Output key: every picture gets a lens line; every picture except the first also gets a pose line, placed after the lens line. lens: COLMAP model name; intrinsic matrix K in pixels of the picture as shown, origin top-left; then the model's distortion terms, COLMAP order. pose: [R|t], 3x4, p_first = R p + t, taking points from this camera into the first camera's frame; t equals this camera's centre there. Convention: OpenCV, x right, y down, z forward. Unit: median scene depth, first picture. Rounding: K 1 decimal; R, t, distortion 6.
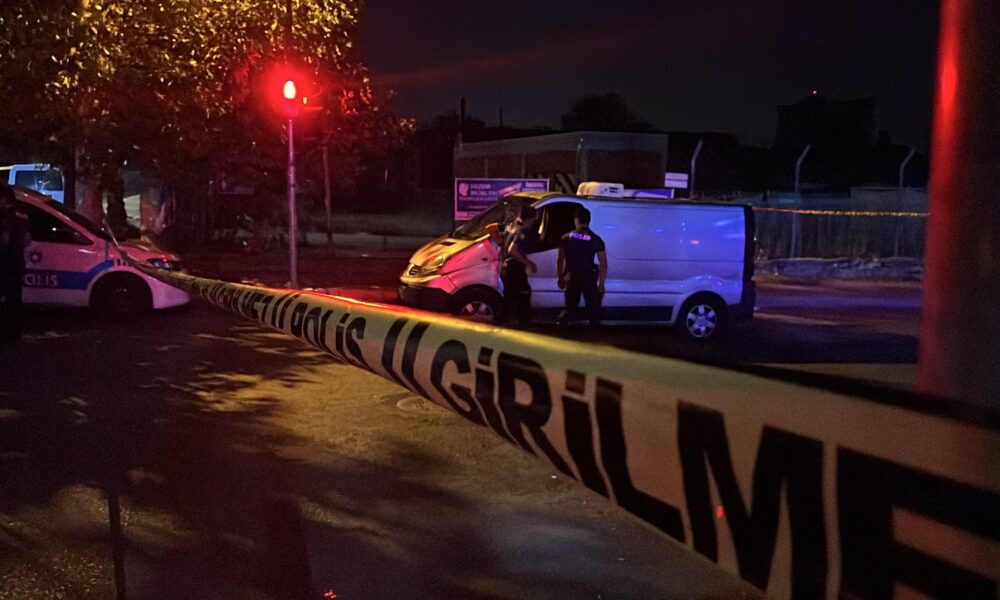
lens RADIAL K [[905.4, 0, 500.0], [0, 905.4, 300.0], [0, 0, 1]] dist [0.013790, -0.010881]
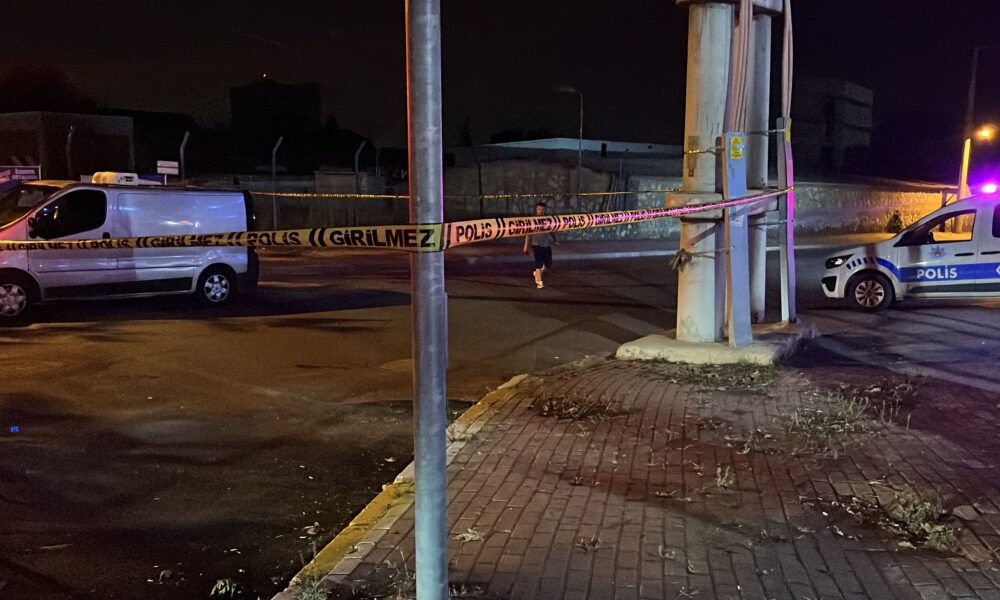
lens RADIAL K [[905.4, 0, 500.0], [0, 905.4, 300.0], [0, 0, 1]] dist [0.013790, -0.010881]
pose [[0.839333, -0.079287, 0.537804, -0.108998], [0.067855, 0.996850, 0.041064, 0.014877], [-0.539366, 0.002026, 0.842069, -0.210120]]
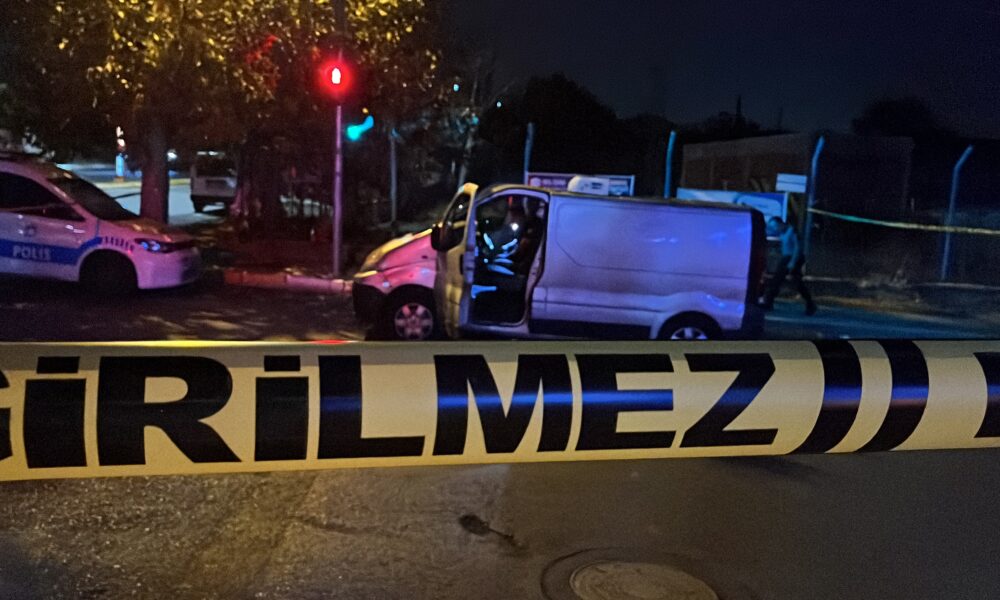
lens RADIAL K [[920.3, 0, 500.0], [0, 920.3, 300.0], [0, 0, 1]] dist [-0.010684, -0.013585]
pose [[0.954778, 0.069997, -0.288963, 0.298695], [-0.071101, 0.997447, 0.006688, -0.012809], [0.288693, 0.014160, 0.957317, 0.139540]]
